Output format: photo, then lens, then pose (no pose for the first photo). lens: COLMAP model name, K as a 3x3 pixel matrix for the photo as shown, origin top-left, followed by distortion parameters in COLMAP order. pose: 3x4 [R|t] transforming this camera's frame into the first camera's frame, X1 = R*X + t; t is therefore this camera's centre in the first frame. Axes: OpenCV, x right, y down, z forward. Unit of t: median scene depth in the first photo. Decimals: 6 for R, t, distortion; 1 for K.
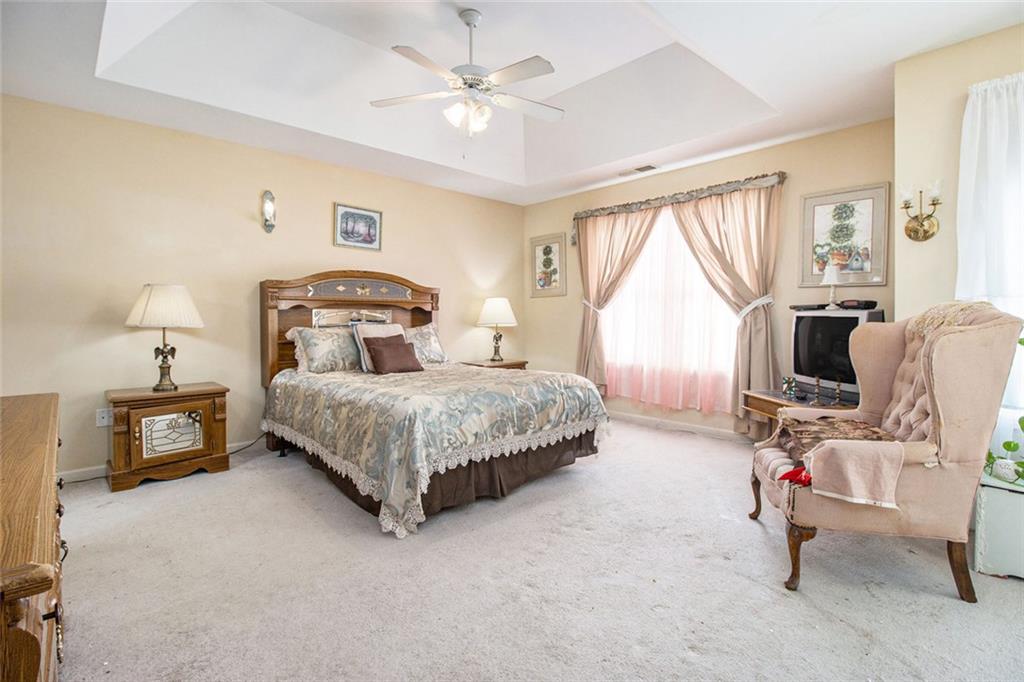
lens RADIAL K [[483.5, 0, 512.1], [0, 483.5, 324.2], [0, 0, 1]] dist [-0.000853, -0.000361]
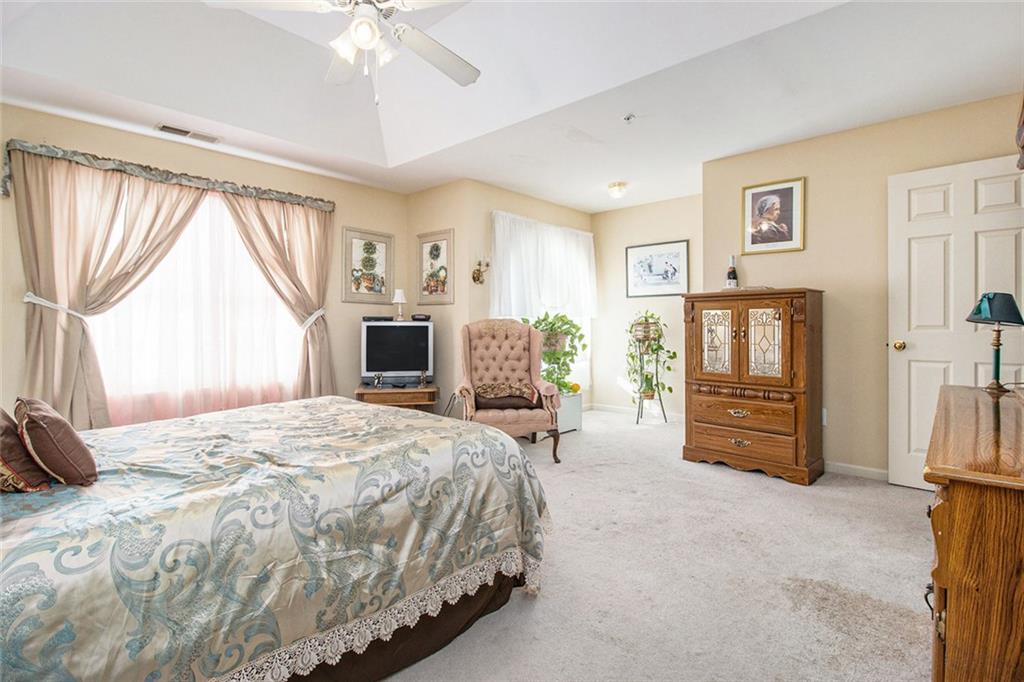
lens RADIAL K [[483.5, 0, 512.1], [0, 483.5, 324.2], [0, 0, 1]] dist [-0.000853, -0.000361]
pose [[-0.063451, 0.008821, 0.997946, -0.656176], [0.022834, 0.999712, -0.007385, -0.002268], [-0.997724, 0.022319, -0.063634, 0.679702]]
